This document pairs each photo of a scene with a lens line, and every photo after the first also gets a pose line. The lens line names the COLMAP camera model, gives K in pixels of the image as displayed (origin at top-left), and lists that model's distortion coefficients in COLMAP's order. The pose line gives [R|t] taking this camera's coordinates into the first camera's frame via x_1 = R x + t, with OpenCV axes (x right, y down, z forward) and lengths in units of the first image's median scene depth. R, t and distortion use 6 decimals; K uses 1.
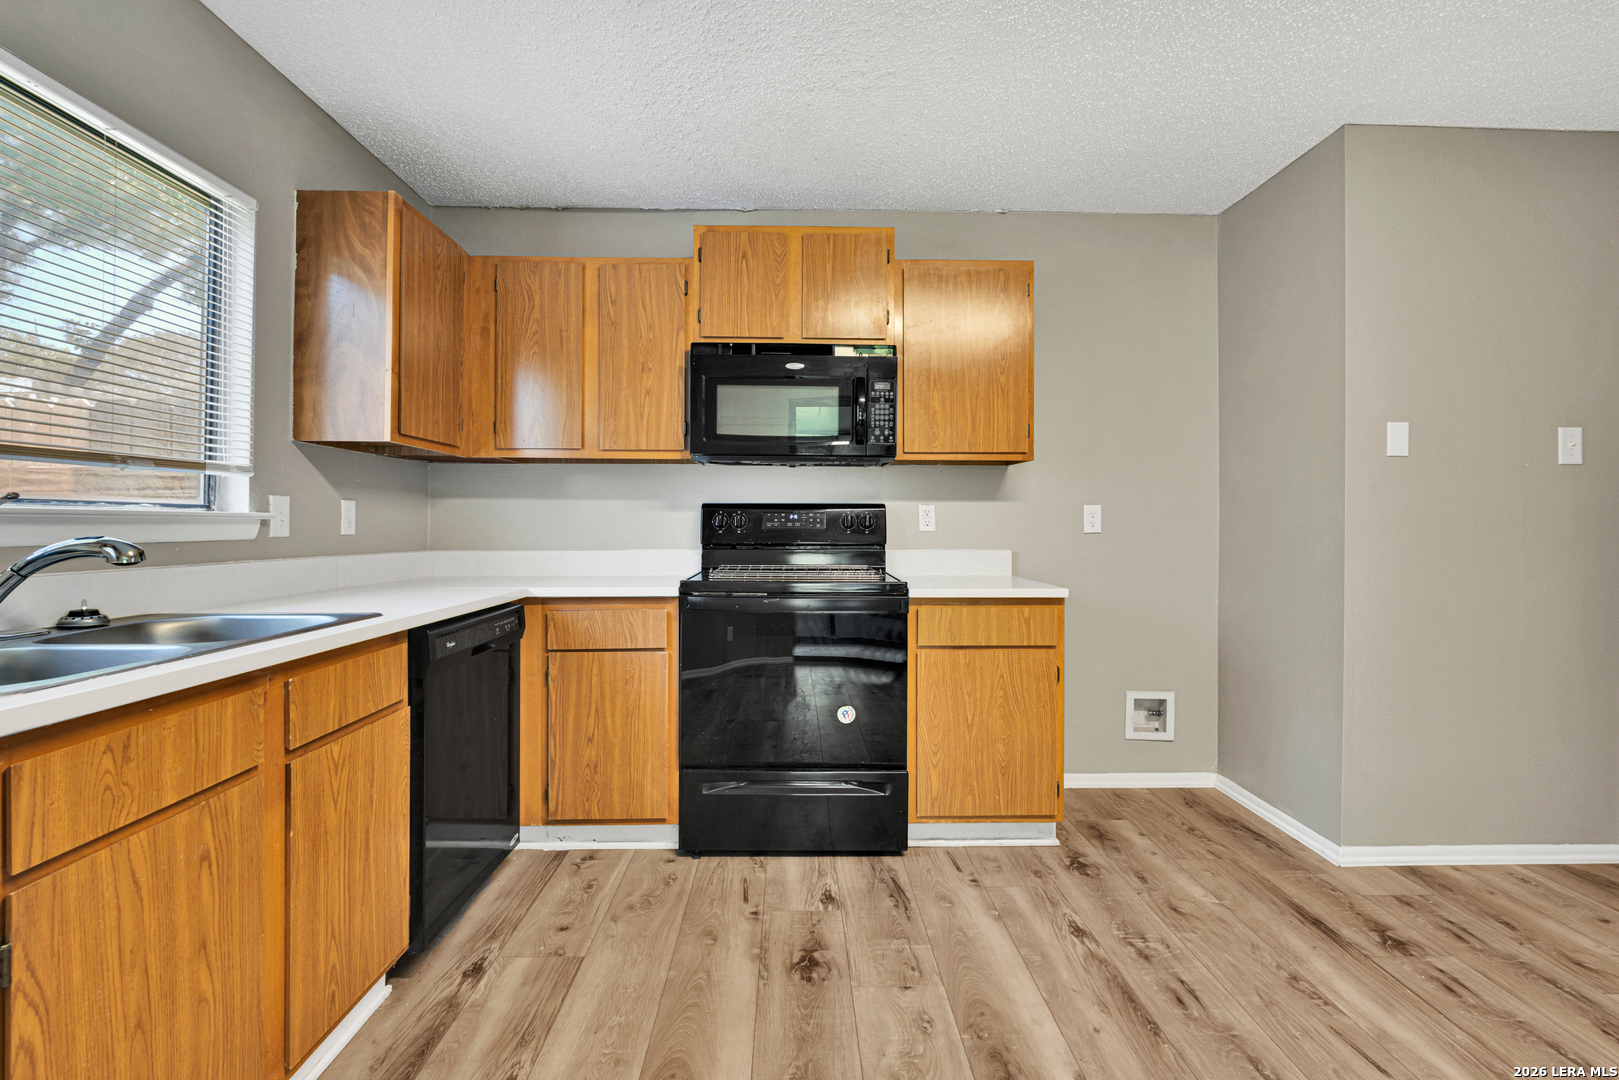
lens RADIAL K [[714.4, 0, 810.8], [0, 714.4, 520.6], [0, 0, 1]] dist [-0.010242, 0.000080]
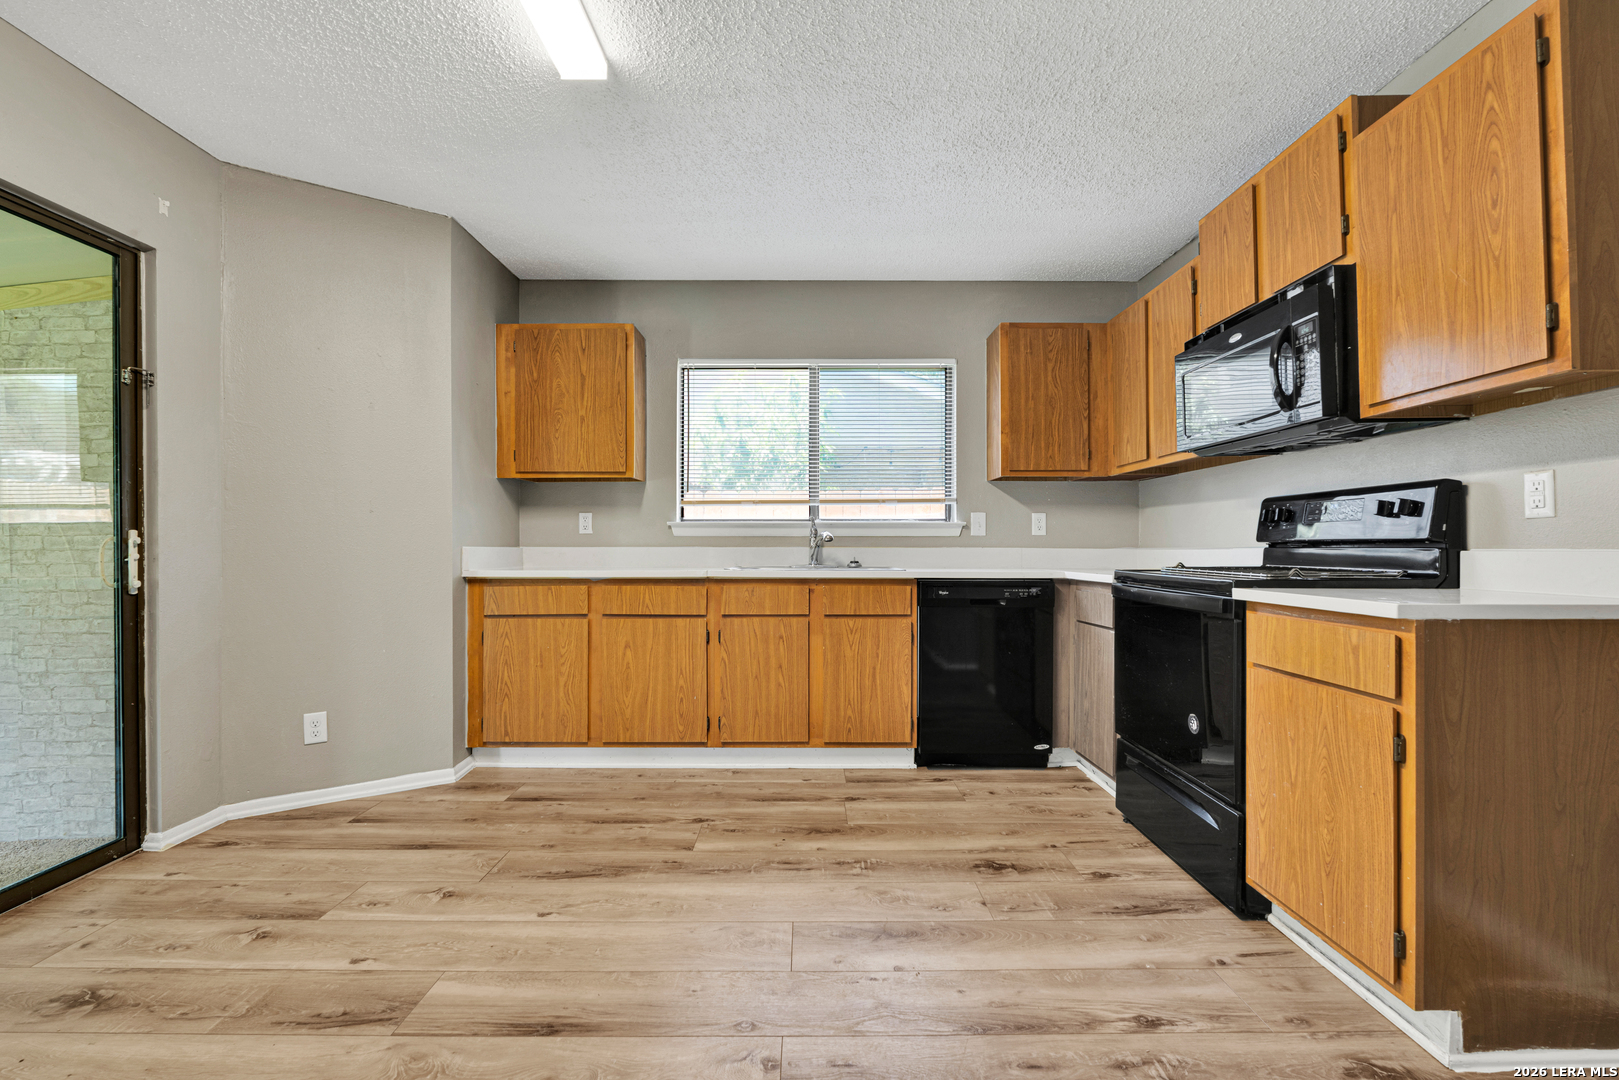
lens RADIAL K [[712.3, 0, 800.4], [0, 712.3, 542.5], [0, 0, 1]] dist [-0.009894, 0.000502]
pose [[-0.027645, -0.008466, -0.999582, 1.078829], [0.003702, 0.999956, -0.008572, 0.054858], [0.999611, -0.003938, -0.027613, 0.595750]]
